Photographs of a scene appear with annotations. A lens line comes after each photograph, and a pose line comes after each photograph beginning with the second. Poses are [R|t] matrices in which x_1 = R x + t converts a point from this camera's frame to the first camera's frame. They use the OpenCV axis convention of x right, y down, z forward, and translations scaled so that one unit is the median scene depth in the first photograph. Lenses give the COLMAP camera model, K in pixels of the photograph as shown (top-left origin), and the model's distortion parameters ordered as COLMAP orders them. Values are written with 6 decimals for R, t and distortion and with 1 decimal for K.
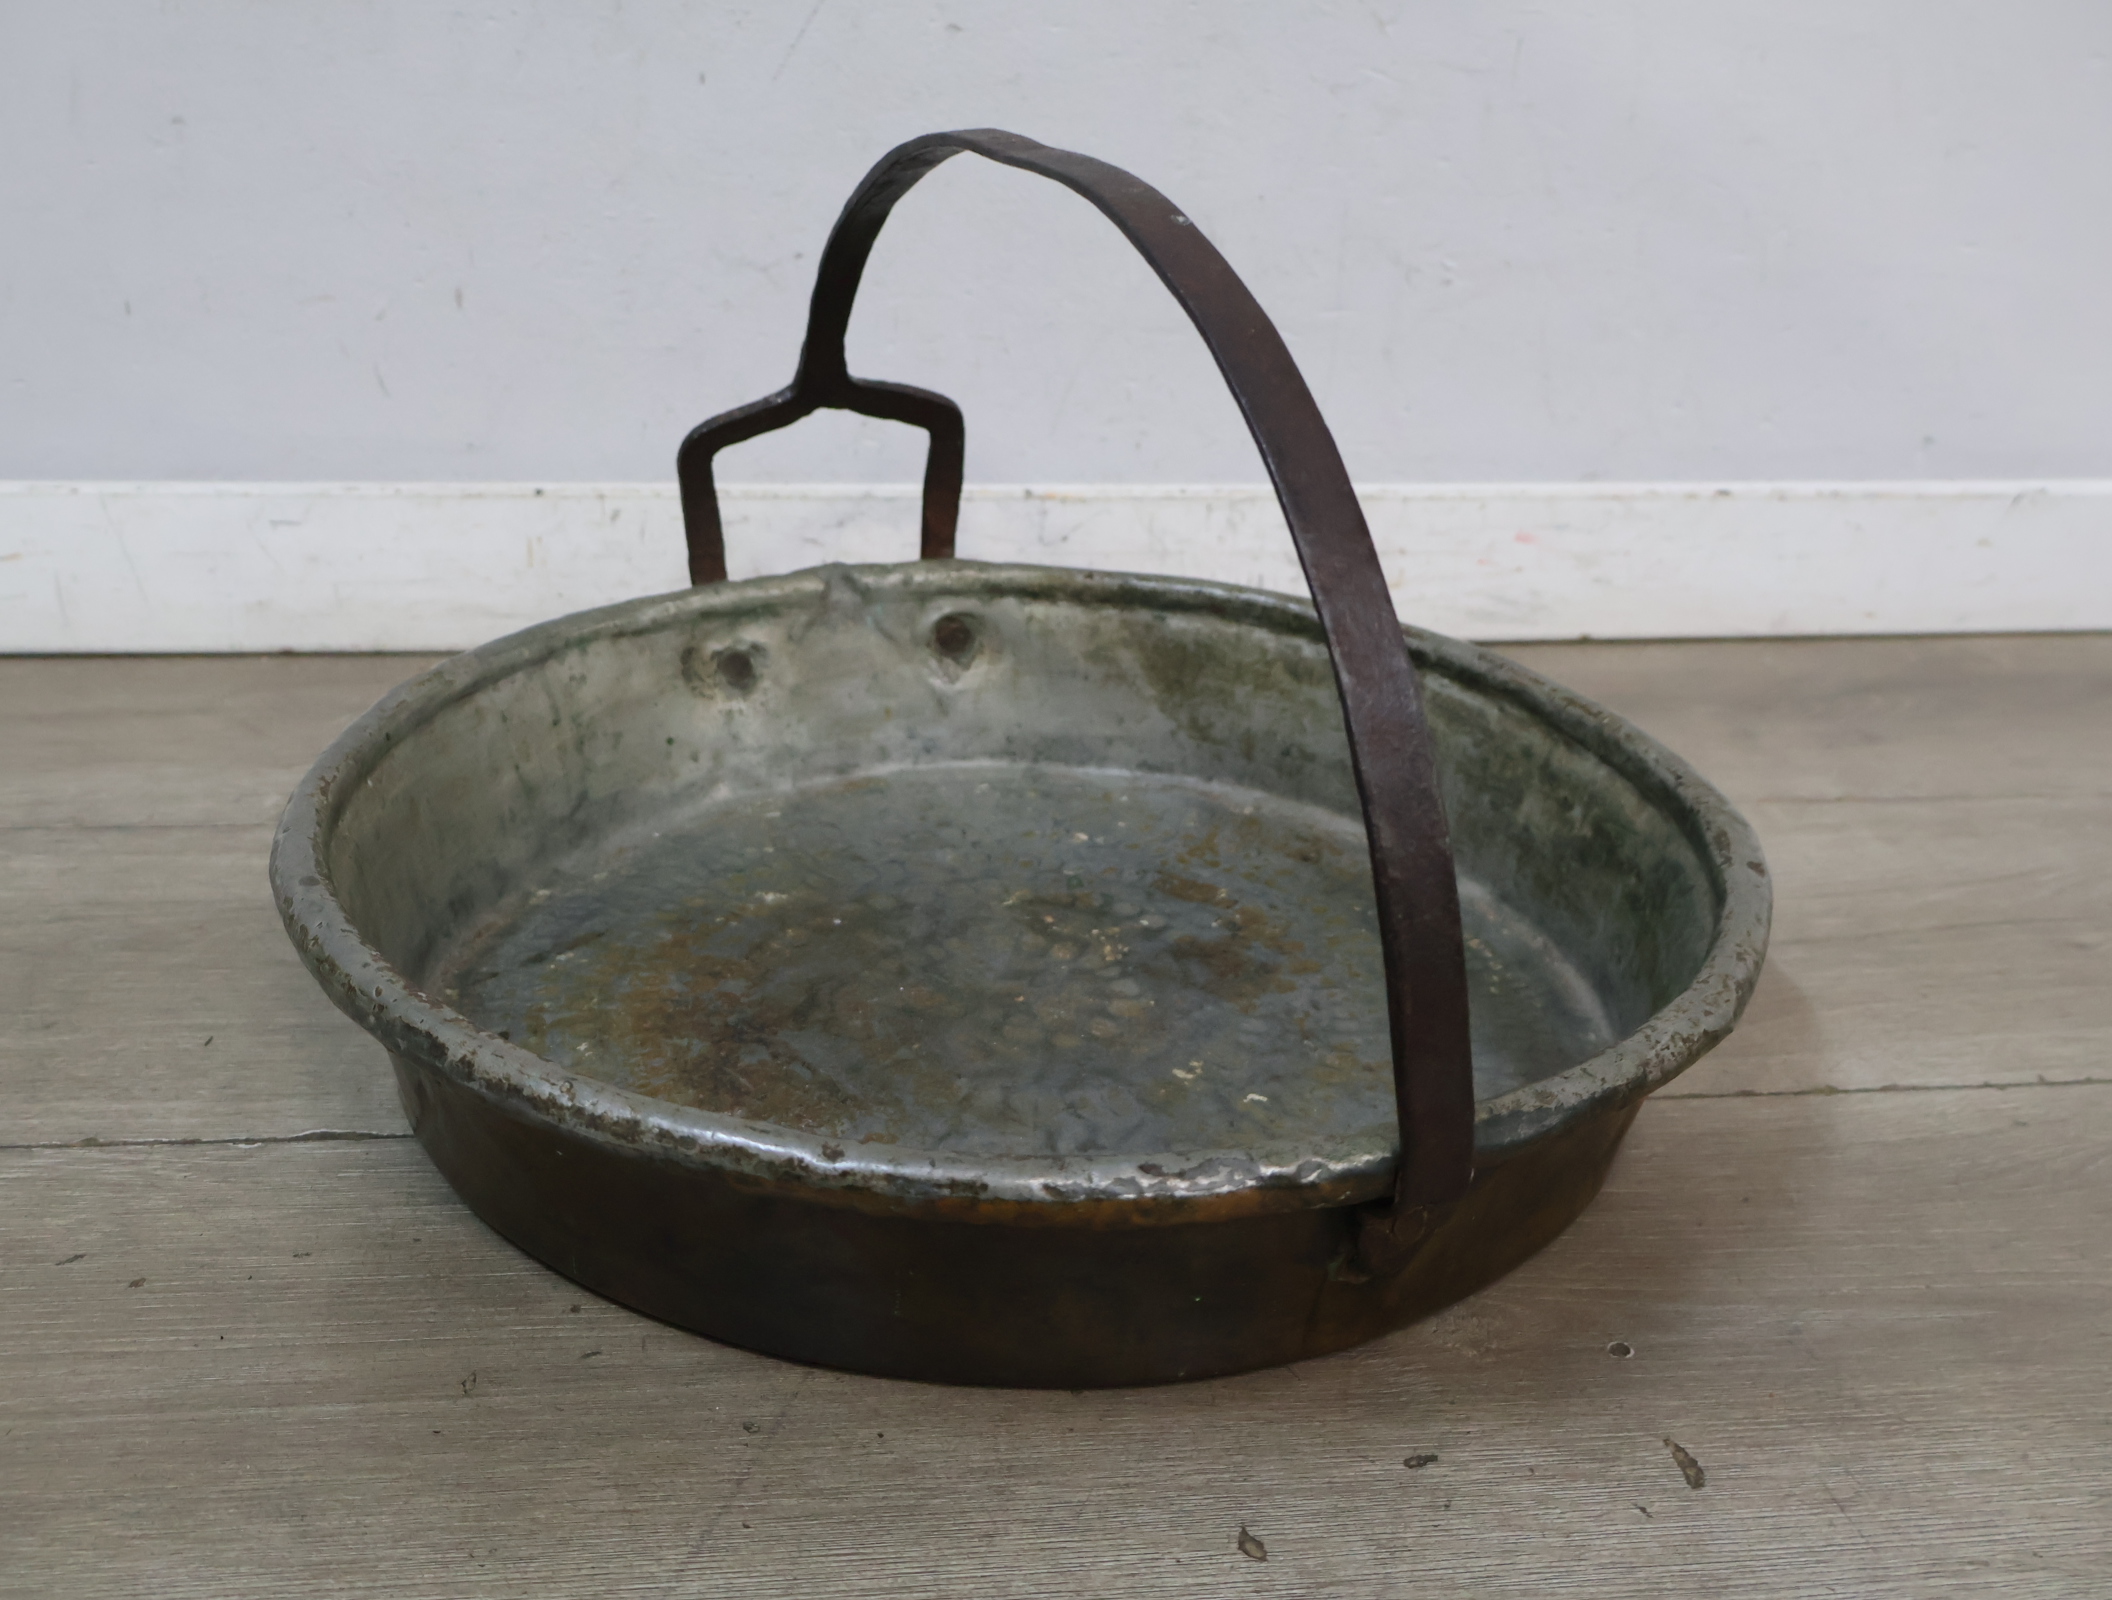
lens RADIAL K [[2083.1, 0, 1050.9], [0, 2083.1, 810.1], [0, 0, 1]] dist [0.011961, 0.000000]
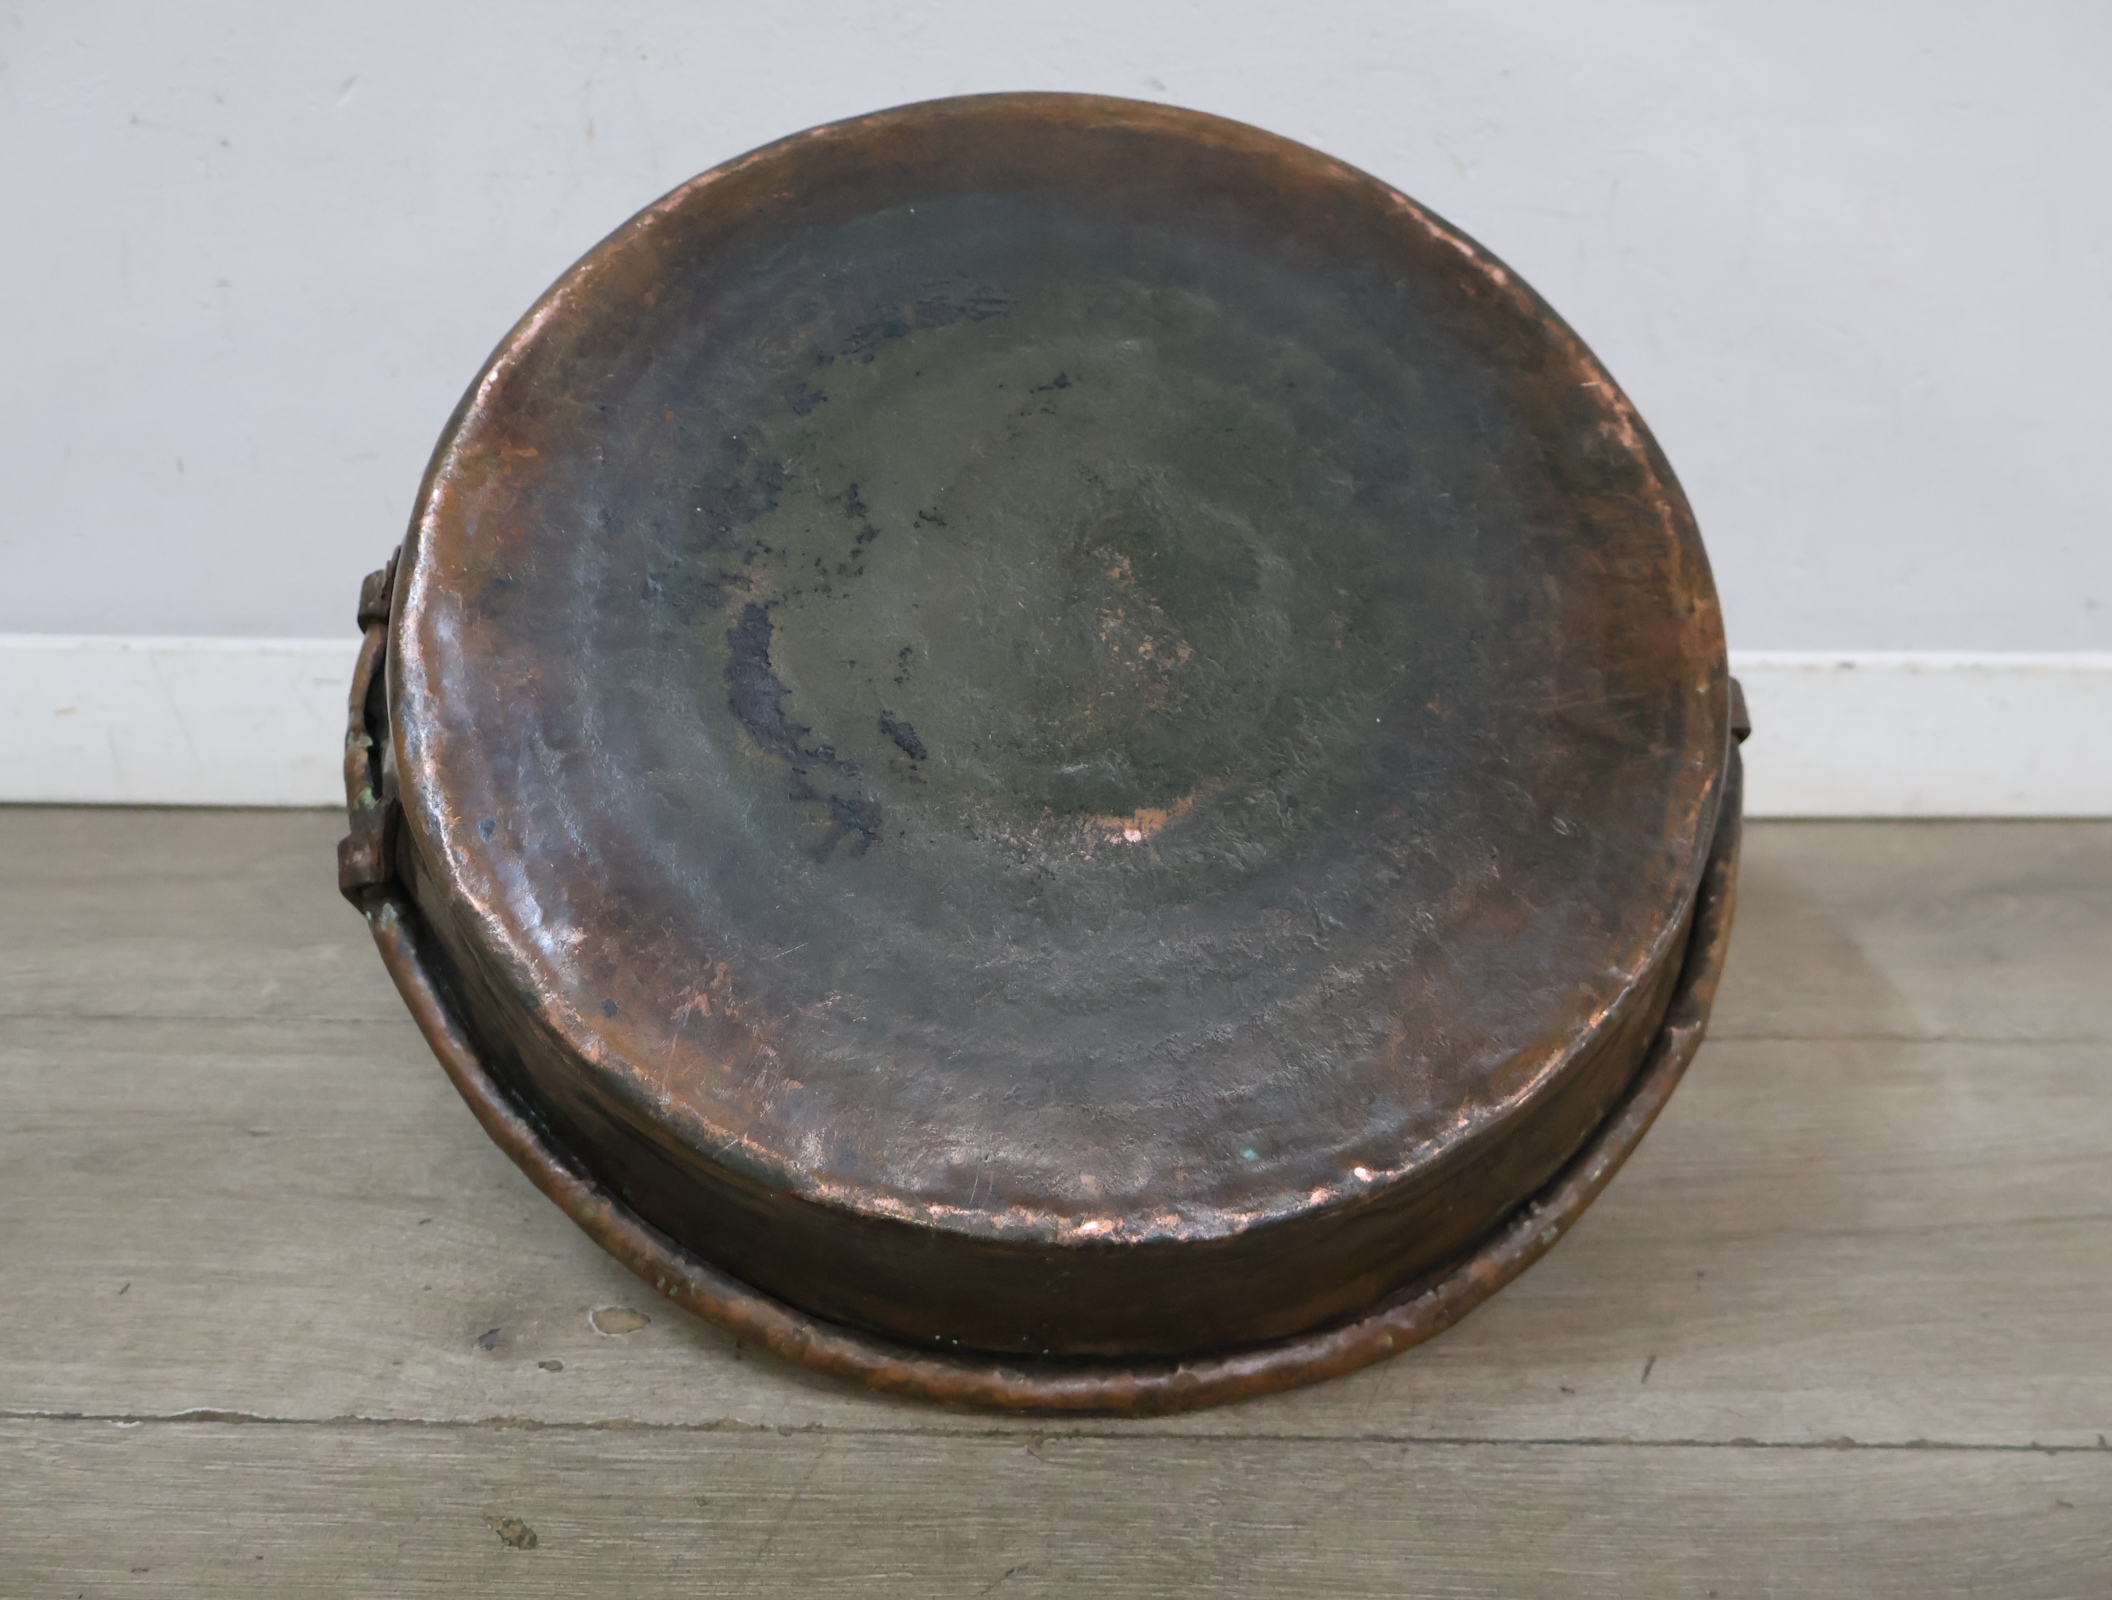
lens RADIAL K [[2083.1, 0, 1052.5], [0, 2083.1, 815.8], [0, 0, 1]] dist [0.011961, 0.000000]
pose [[0.992097, 0.025955, -0.122759, 0.137746], [-0.025434, 0.999660, 0.005807, -0.123587], [0.122868, -0.002639, 0.992420, 0.080402]]
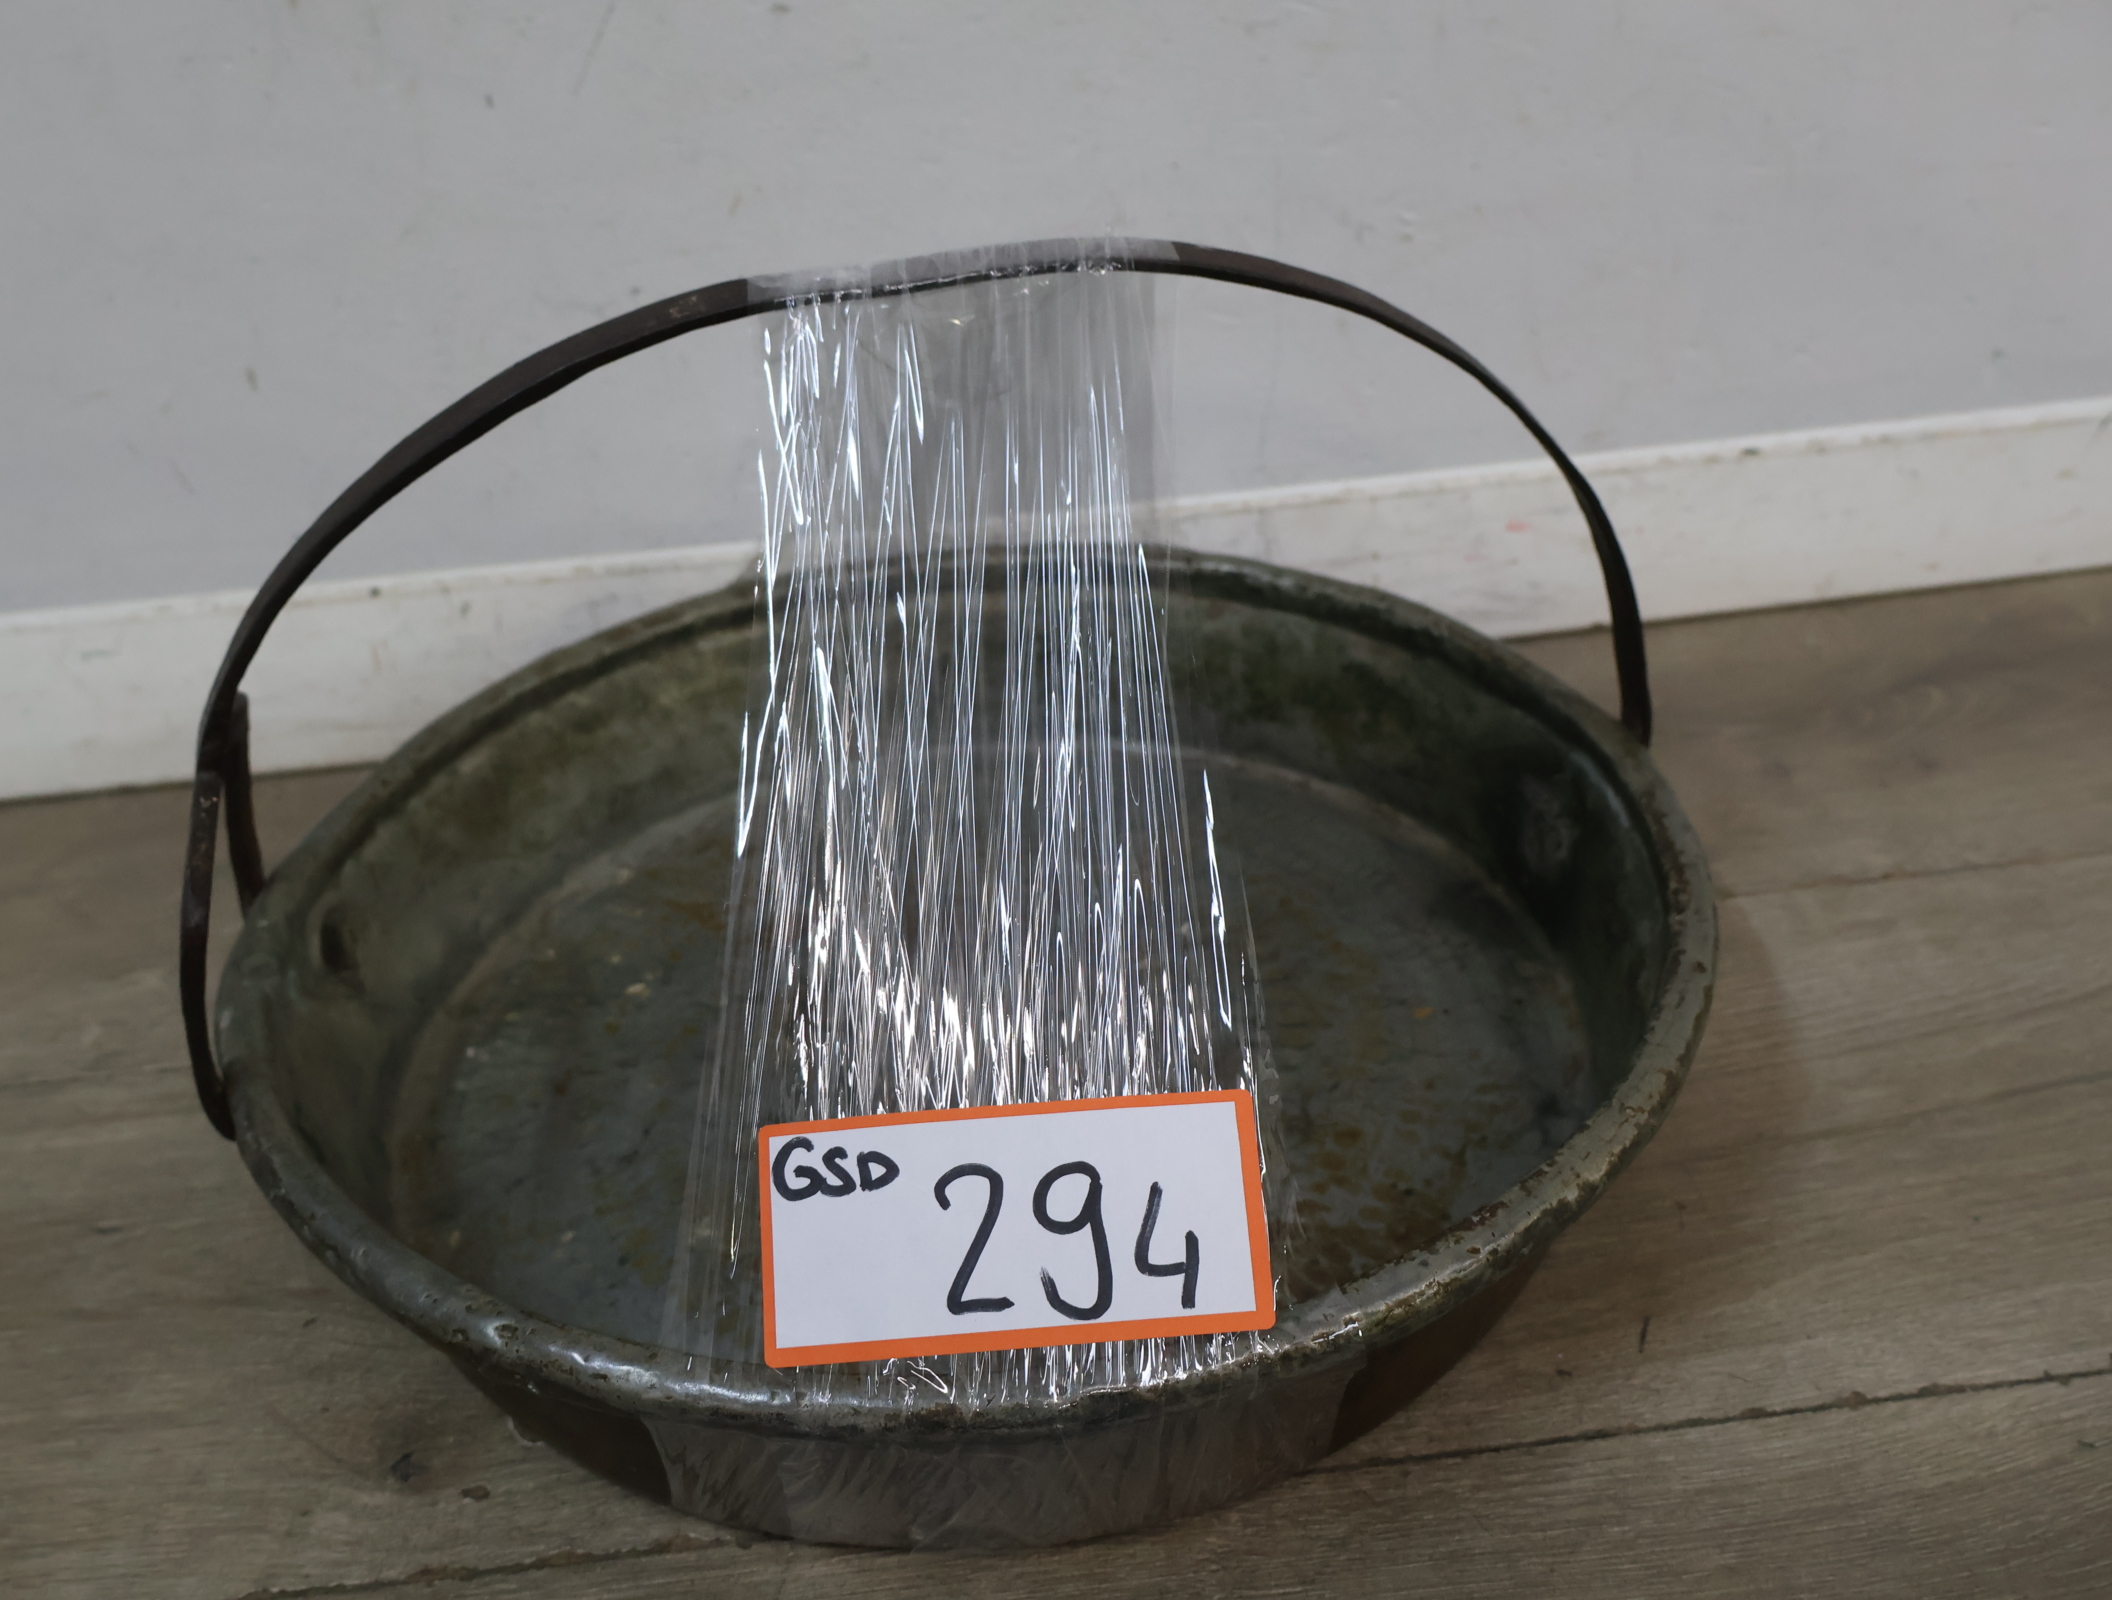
lens RADIAL K [[2088.8, 0, 1044.9], [0, 2088.8, 799.6], [0, 0, 1]] dist [0.009957, 0.000000]
pose [[0.995523, -0.075936, -0.056278, 0.109616], [0.083969, 0.983898, 0.157776, -0.256460], [0.043391, -0.161795, 0.985870, 0.186068]]
